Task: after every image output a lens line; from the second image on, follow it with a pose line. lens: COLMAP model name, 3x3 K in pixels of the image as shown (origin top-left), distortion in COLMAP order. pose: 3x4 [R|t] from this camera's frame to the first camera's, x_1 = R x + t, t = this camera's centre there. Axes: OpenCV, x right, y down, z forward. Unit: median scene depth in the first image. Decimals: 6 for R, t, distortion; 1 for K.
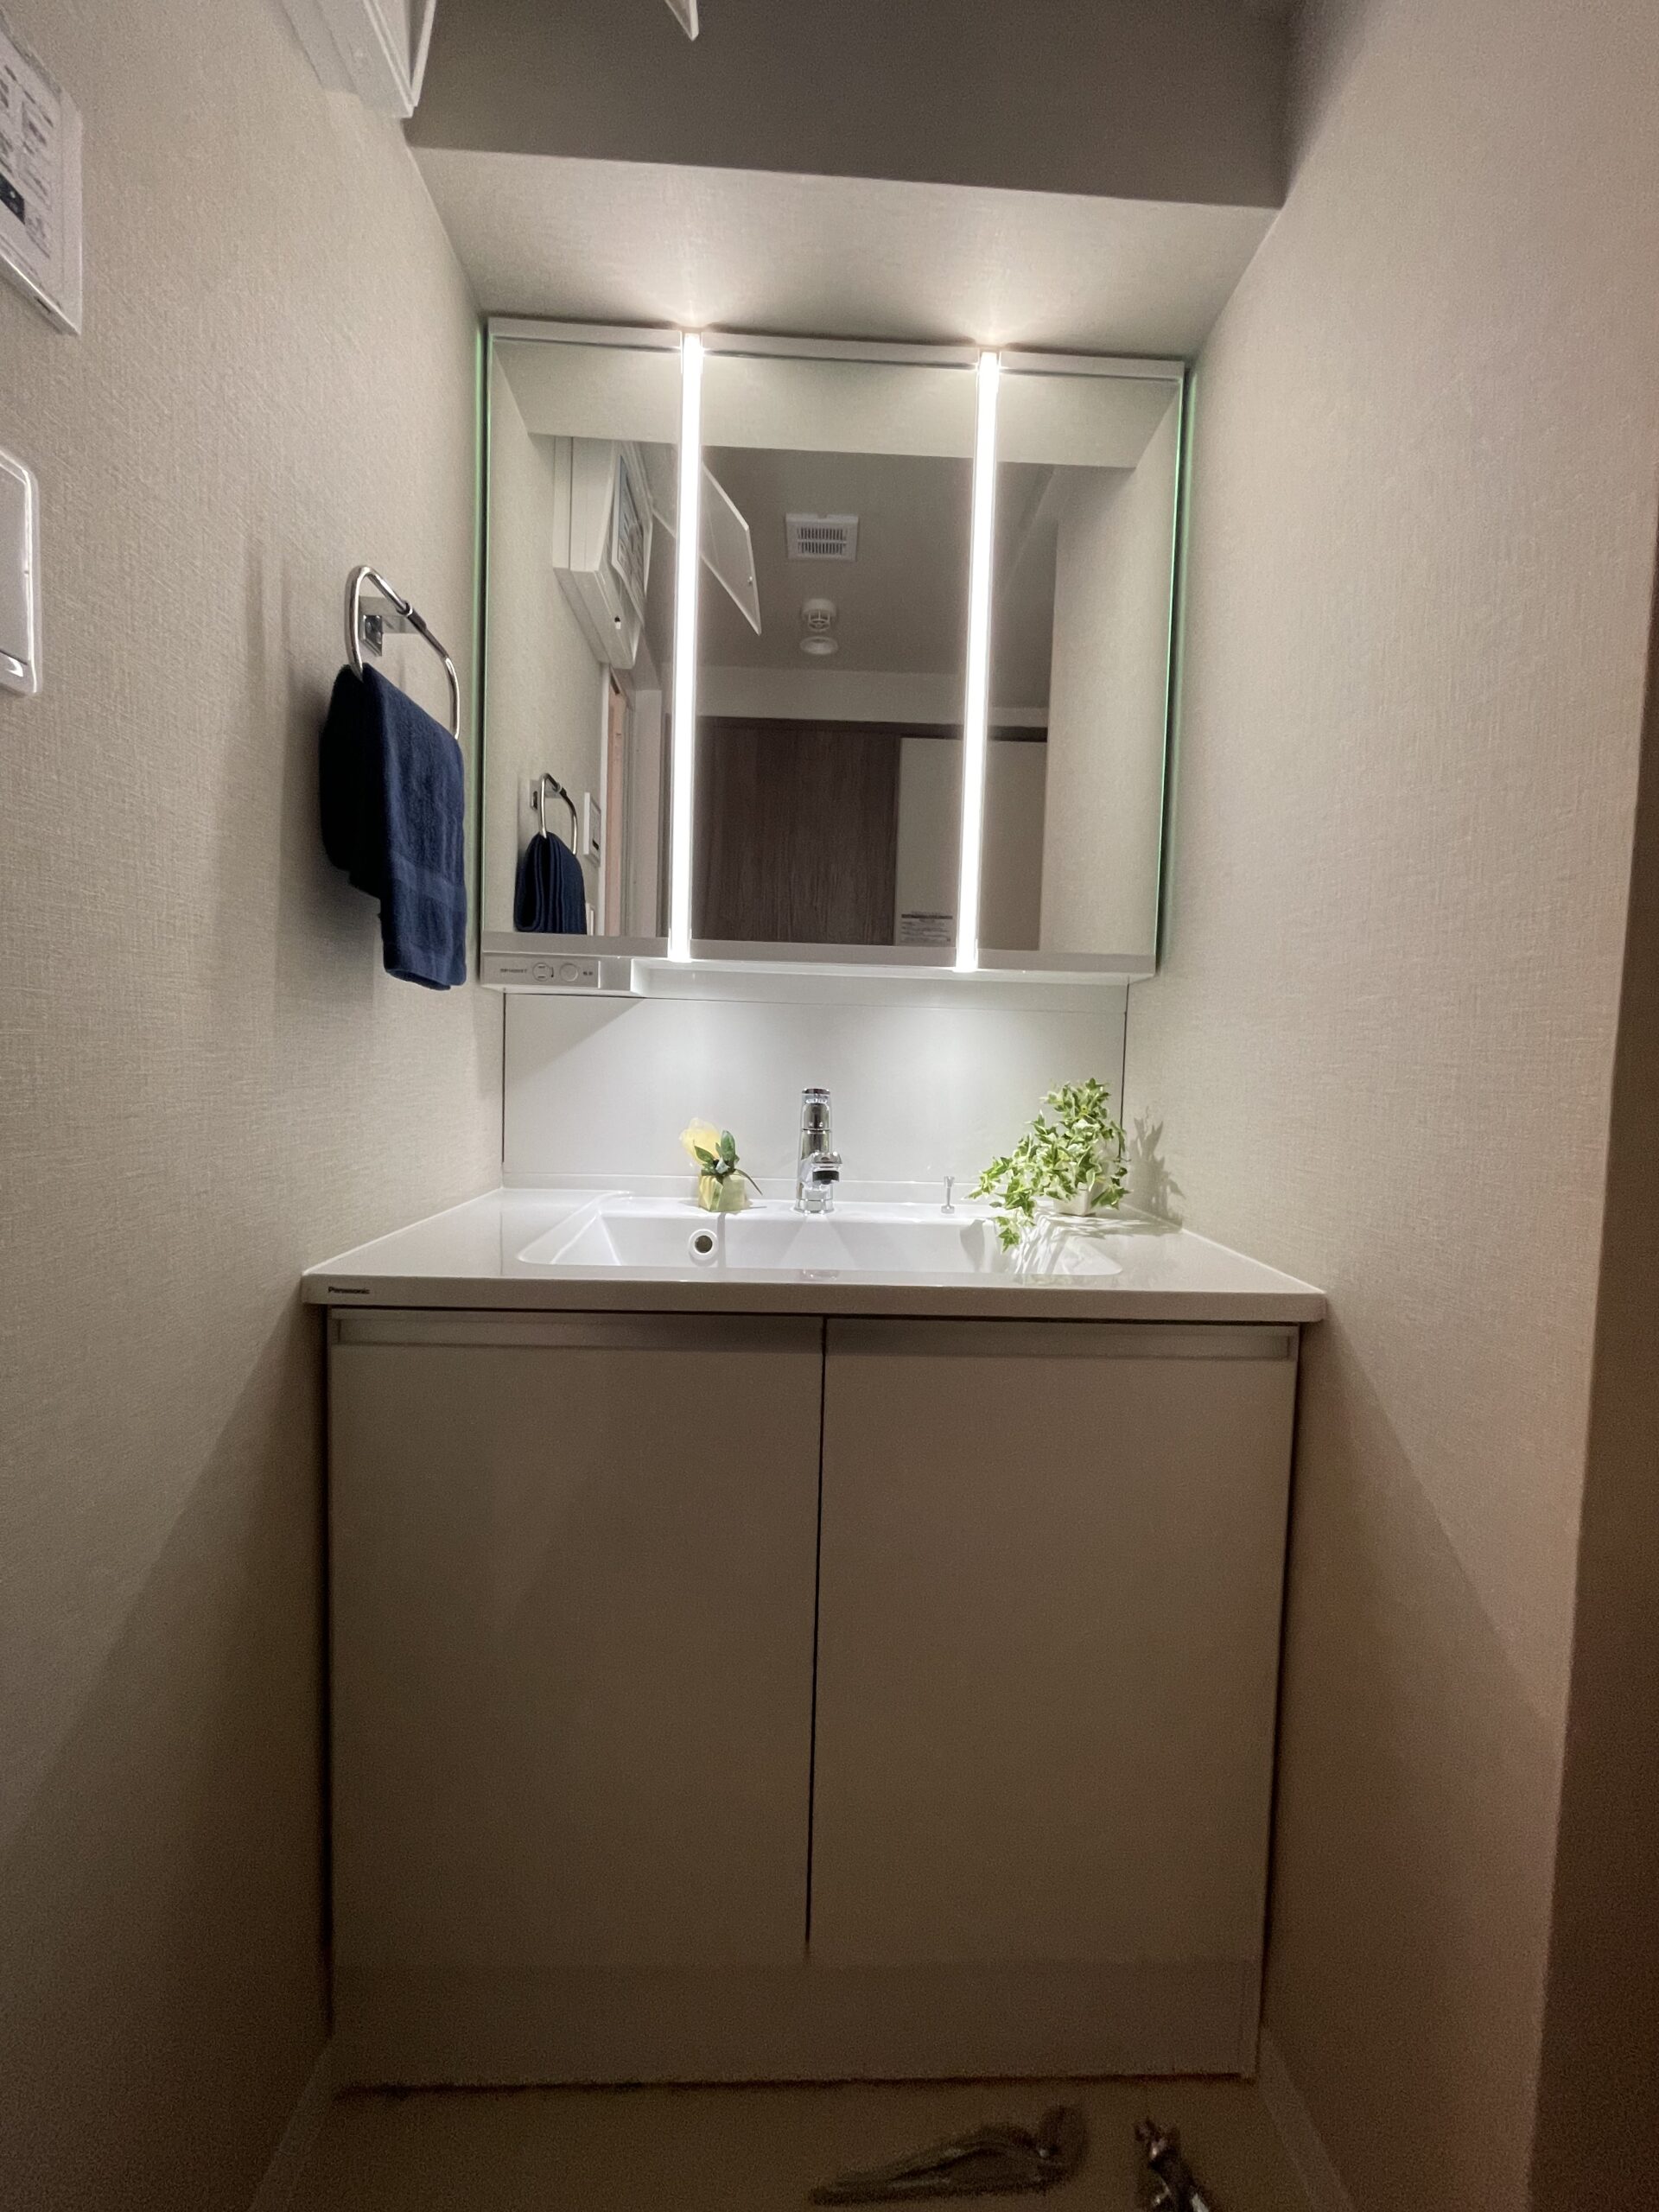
lens RADIAL K [[887.1, 0, 826.4], [0, 887.1, 1111.3], [0, 0, 1]] dist [0.000006, 0.000572]
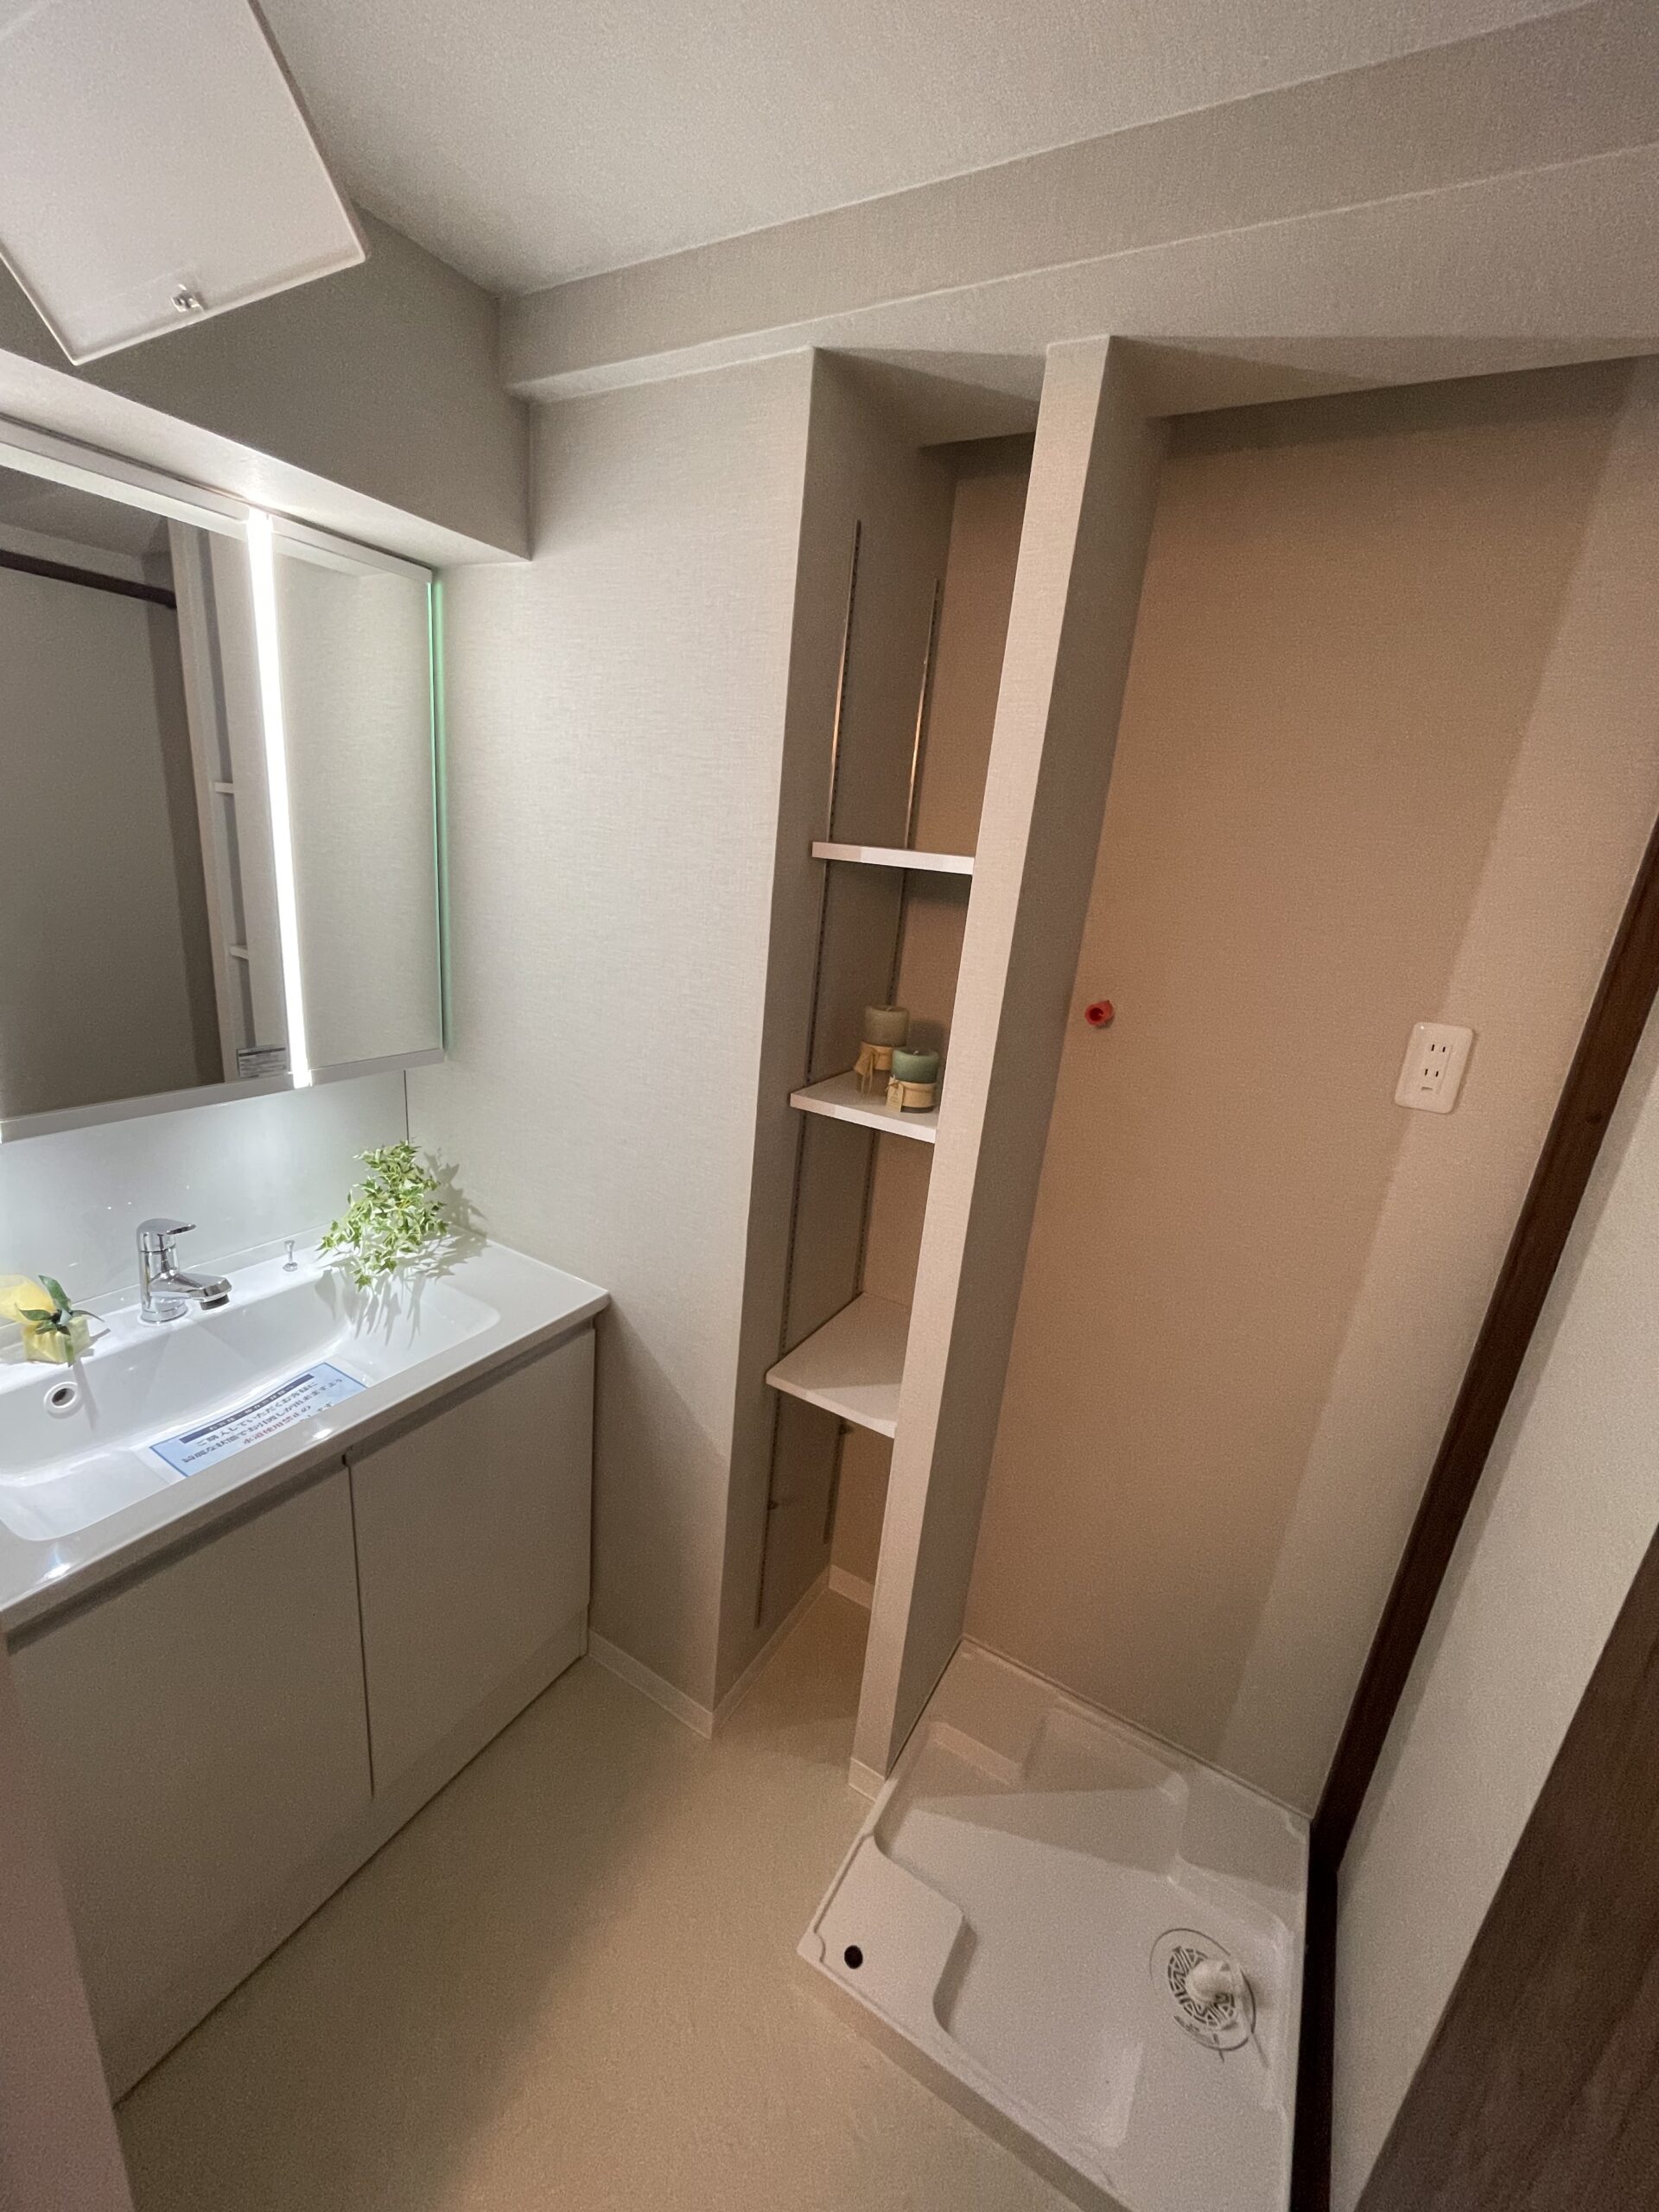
lens RADIAL K [[887.1, 0, 826.4], [0, 887.1, 1111.3], [0, 0, 1]] dist [0.000006, 0.000572]
pose [[0.532327, -0.218354, 0.817893, -0.439106], [-0.035137, 0.959630, 0.279062, -0.480234], [-0.845809, -0.177291, 0.503165, -0.179301]]
